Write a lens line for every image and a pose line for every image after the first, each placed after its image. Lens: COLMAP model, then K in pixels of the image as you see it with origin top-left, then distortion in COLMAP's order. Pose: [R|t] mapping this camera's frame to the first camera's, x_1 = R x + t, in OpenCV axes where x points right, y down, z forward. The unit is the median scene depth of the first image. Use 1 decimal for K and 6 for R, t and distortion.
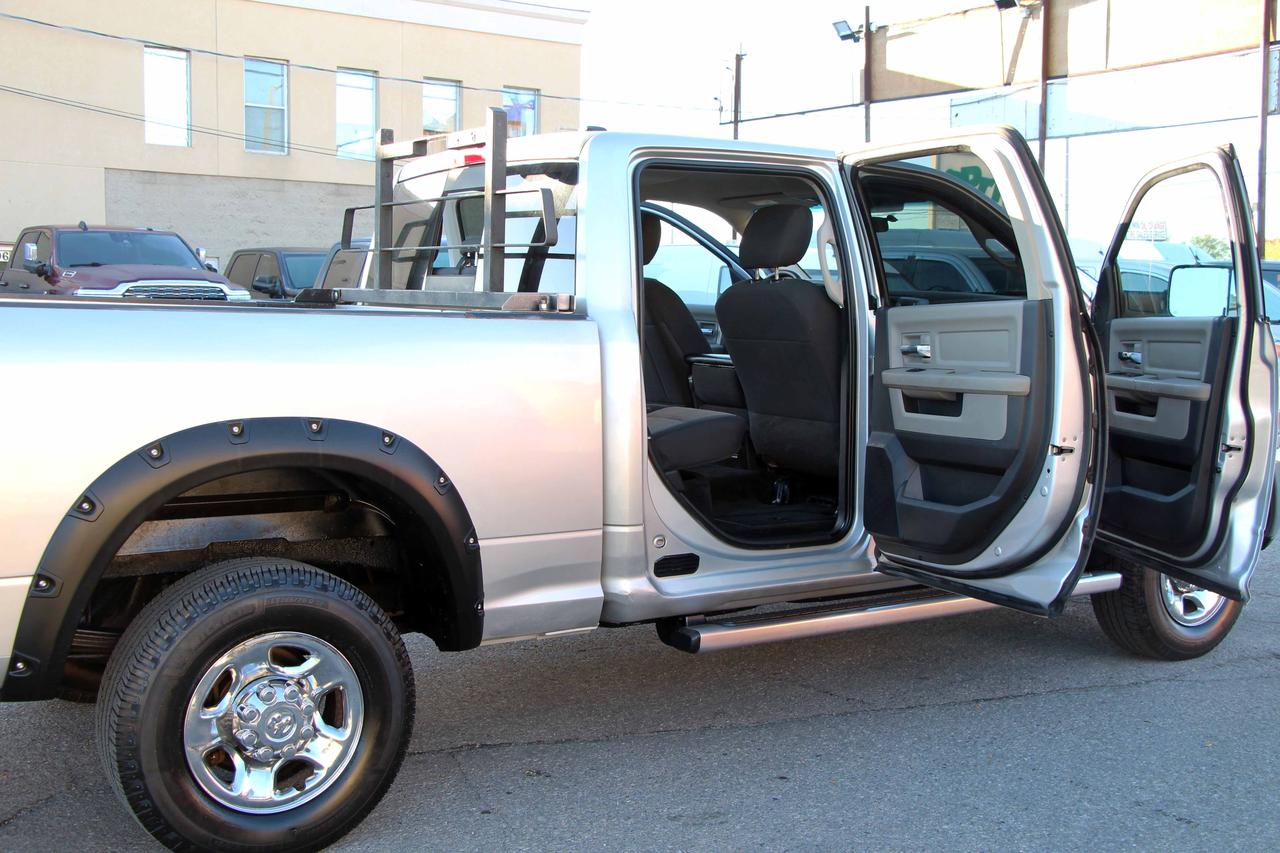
lens RADIAL K [[1410.4, 0, 639.8], [0, 1410.4, 378.3], [0, 0, 1]] dist [-0.083155, -0.013427]
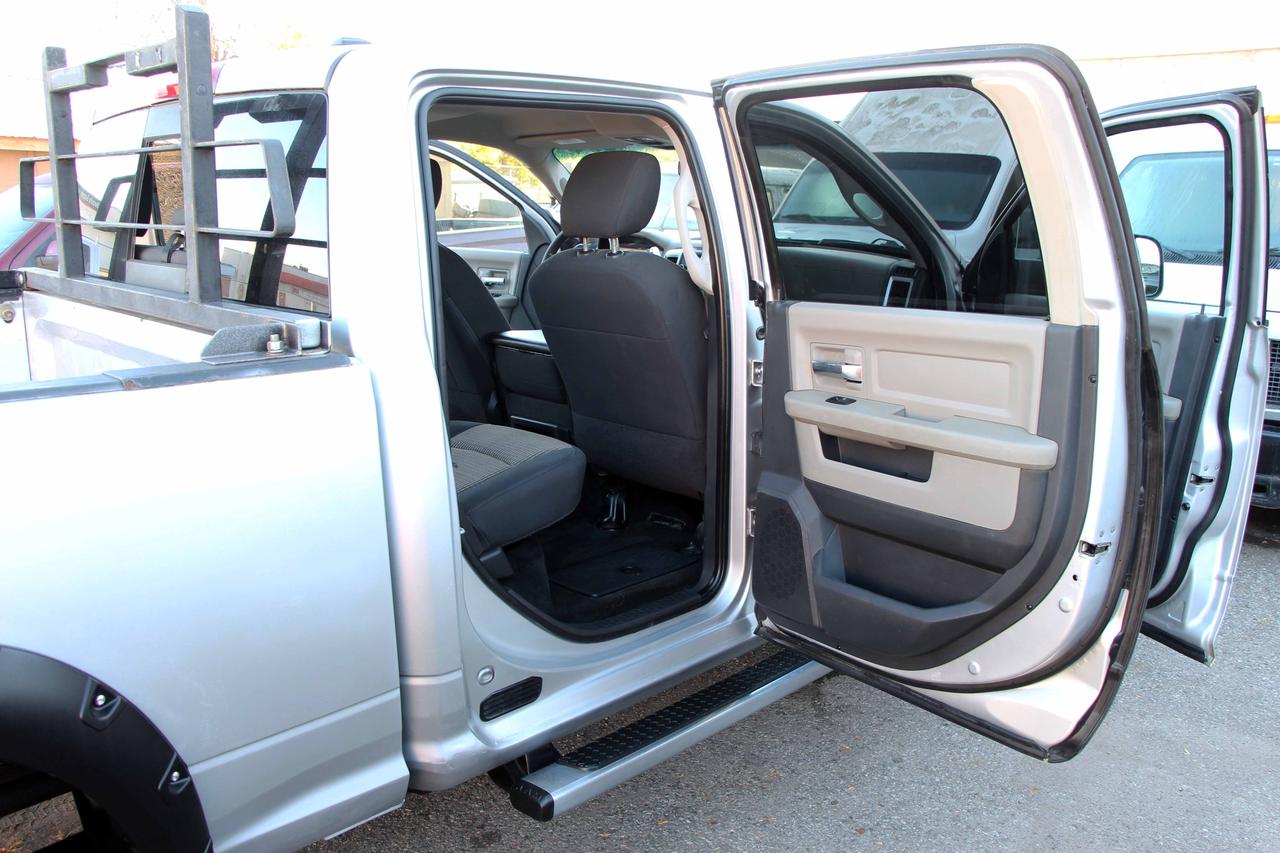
lens RADIAL K [[1005.0, 0, 655.4], [0, 1005.0, 406.3], [0, 0, 1]] dist [-0.187378, 0.129701]
pose [[0.972496, -0.050340, 0.227416, -0.007863], [0.014911, 0.987818, 0.154900, -0.081868], [-0.232443, -0.147248, 0.961399, 0.539012]]
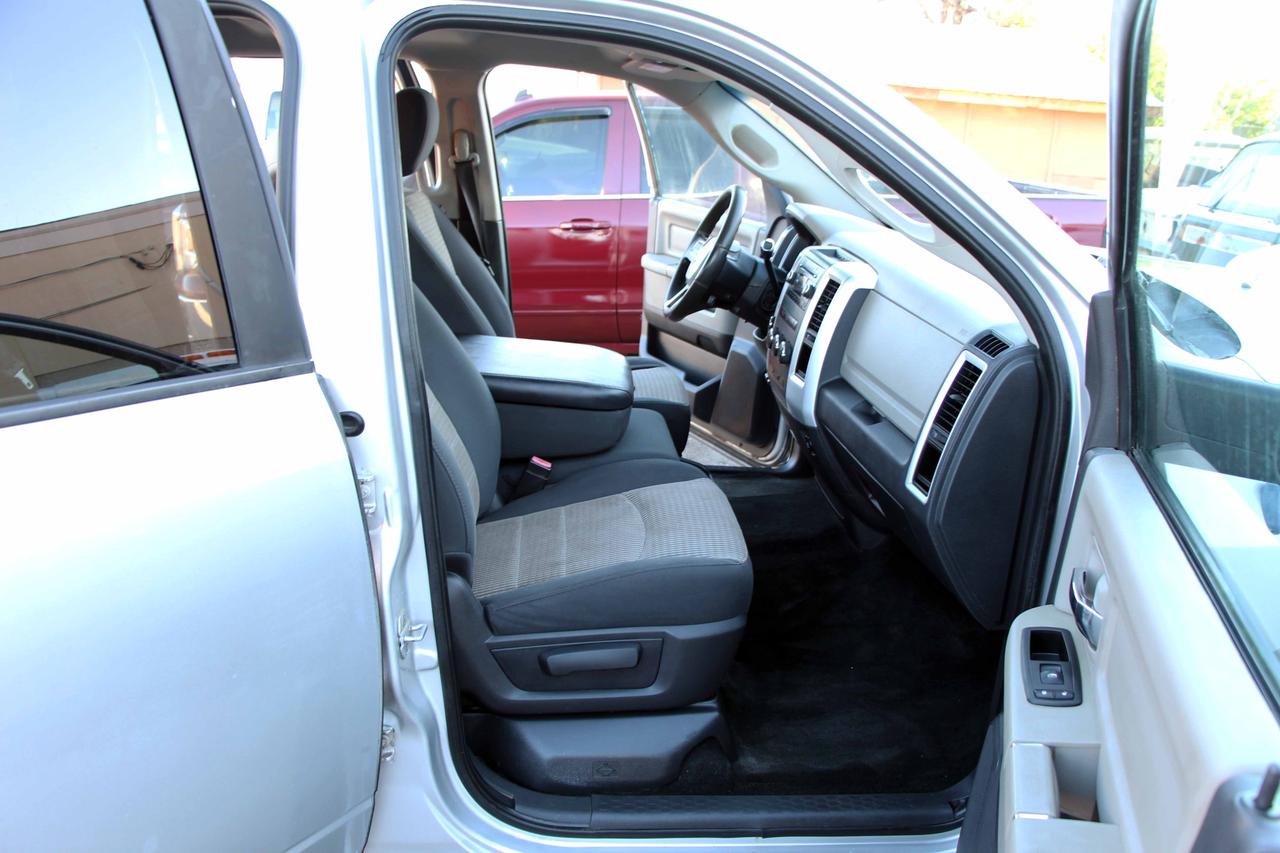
lens RADIAL K [[1052.4, 0, 646.9], [0, 1052.4, 421.5], [0, 0, 1]] dist [-0.193828, 0.158125]
pose [[0.869505, 0.155762, -0.468720, 0.419073], [-0.049645, 0.971728, 0.230823, -0.115193], [0.491422, -0.177433, 0.852656, 0.858679]]
